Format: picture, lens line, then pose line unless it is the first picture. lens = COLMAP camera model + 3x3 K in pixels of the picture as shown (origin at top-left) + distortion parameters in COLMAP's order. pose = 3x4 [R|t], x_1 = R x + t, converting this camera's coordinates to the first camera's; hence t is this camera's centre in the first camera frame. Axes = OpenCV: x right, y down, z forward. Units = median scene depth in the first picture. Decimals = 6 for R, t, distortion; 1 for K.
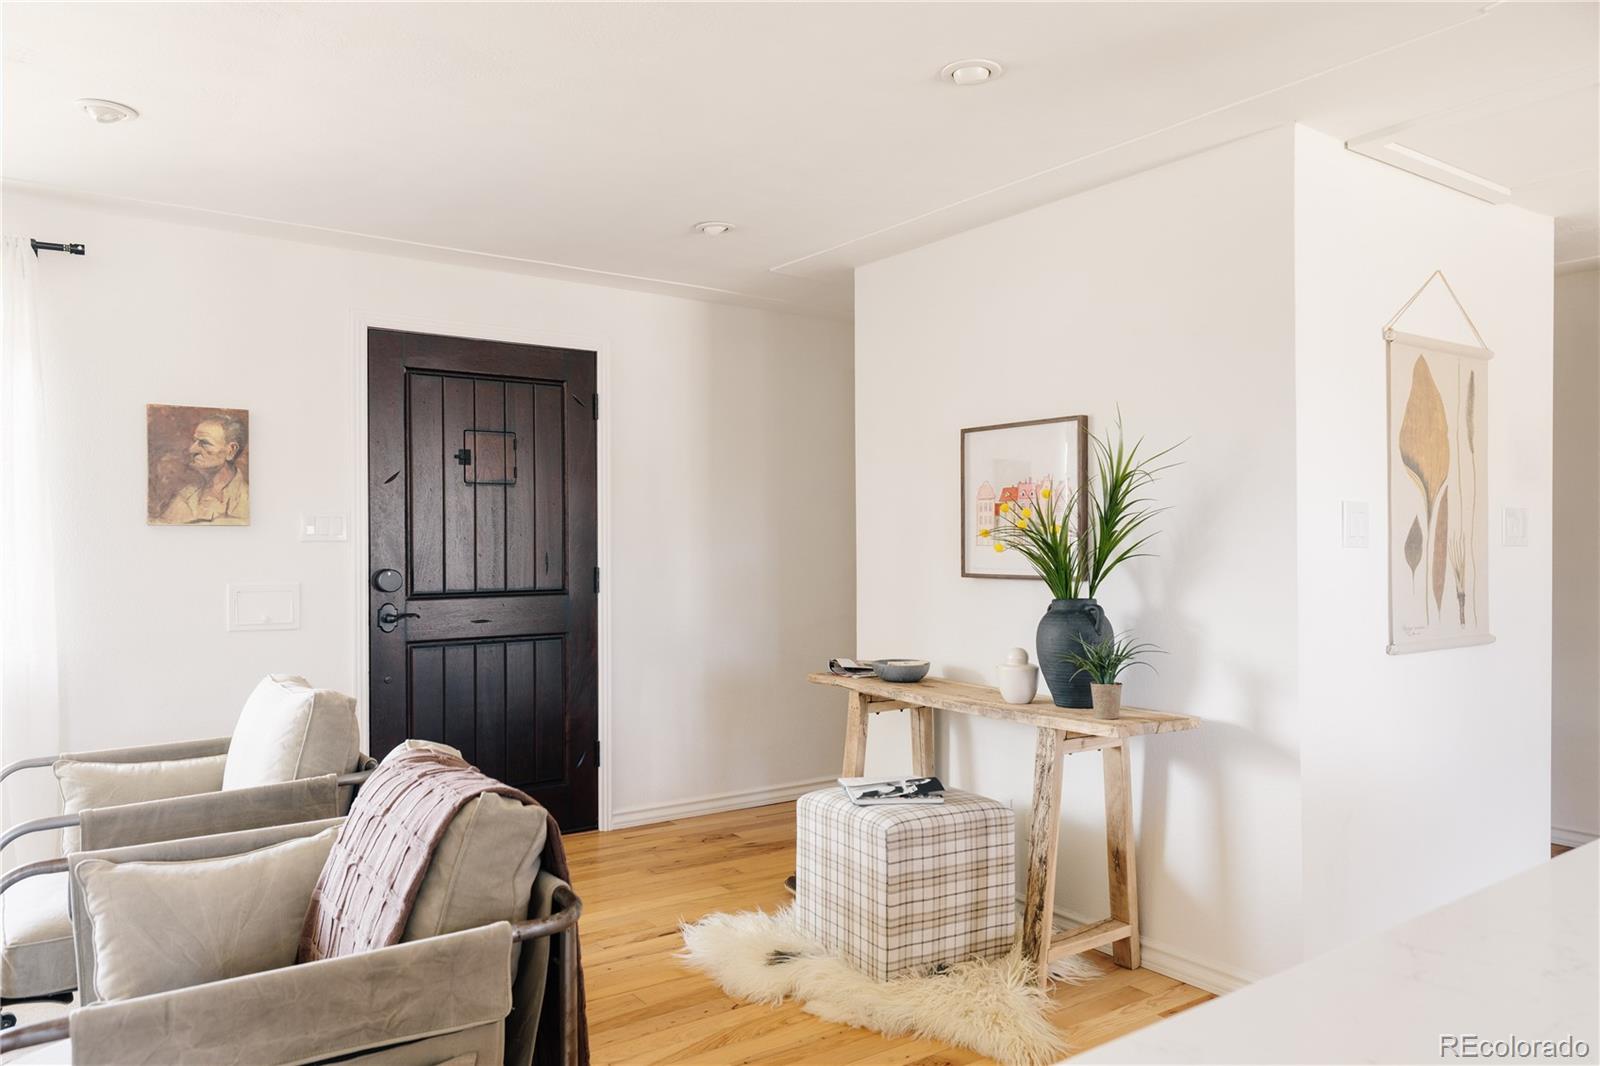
lens RADIAL K [[1132.0, 0, 787.4], [0, 1132.0, 537.2], [0, 0, 1]] dist [-0.000756, -0.004309]
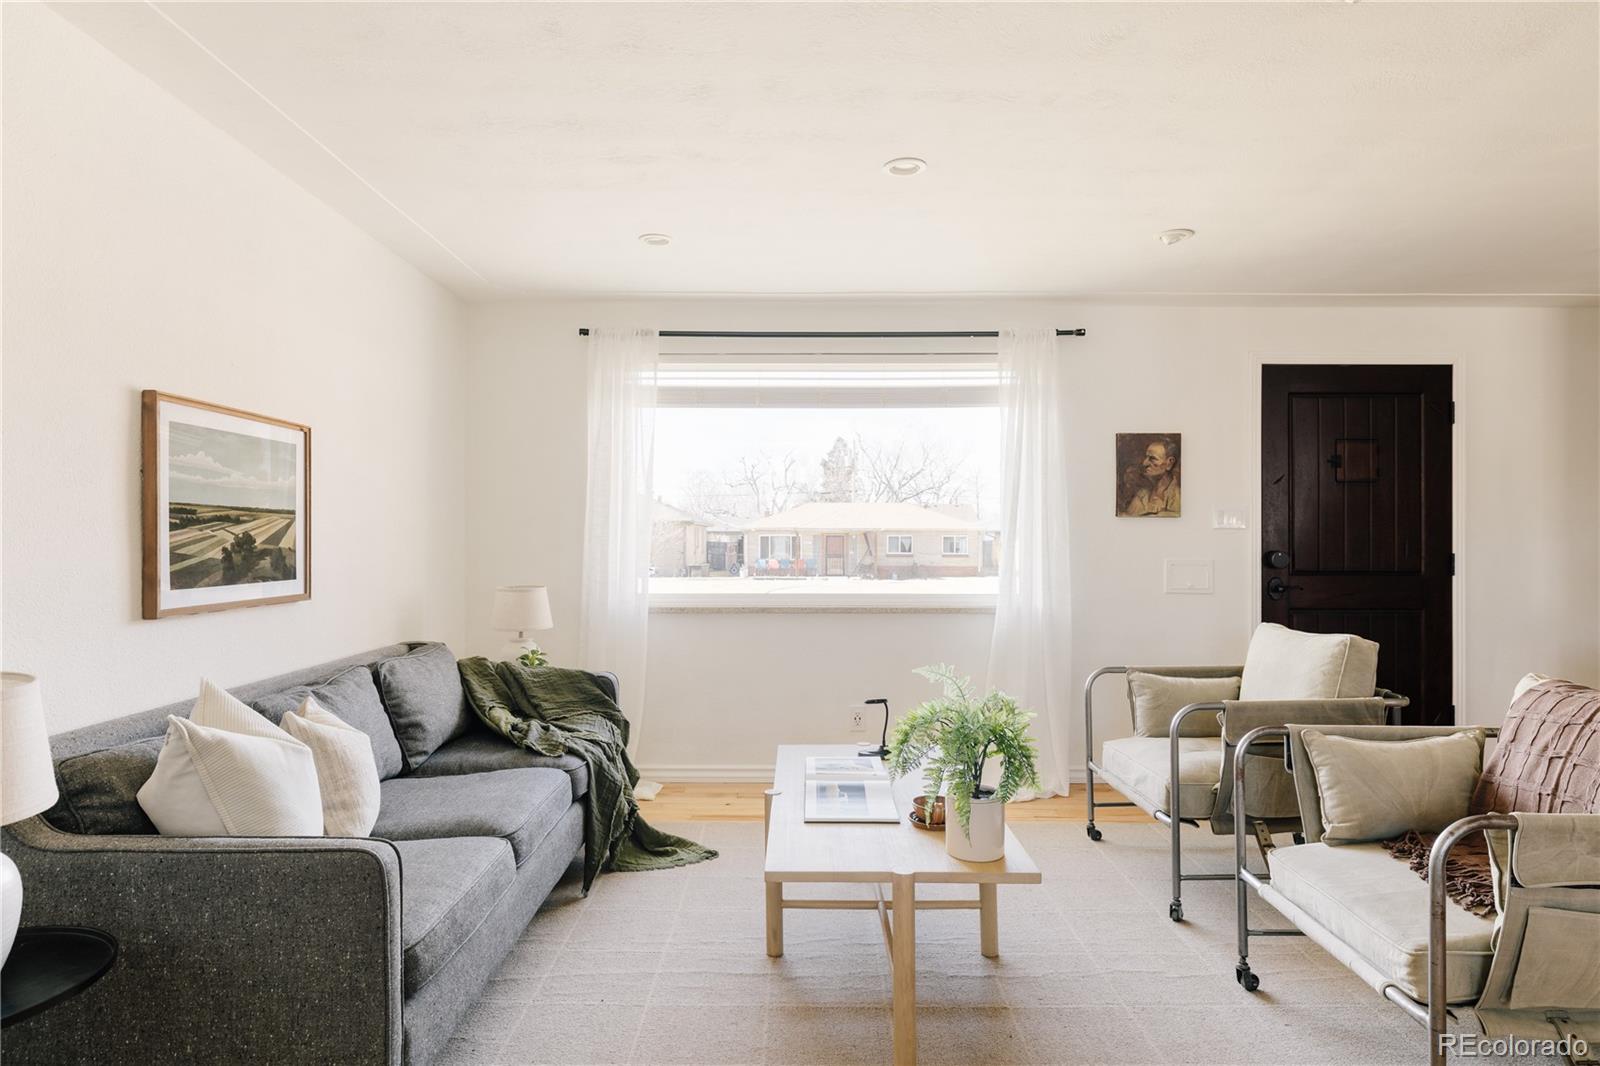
lens RADIAL K [[908.7, 0, 801.0], [0, 908.7, 530.4], [0, 0, 1]] dist [0.007481, -0.003521]
pose [[0.802293, 0.002159, -0.596926, -0.191795], [-0.003824, 0.999992, -0.001523, 0.009876], [0.596918, 0.003505, 0.802295, -0.172411]]
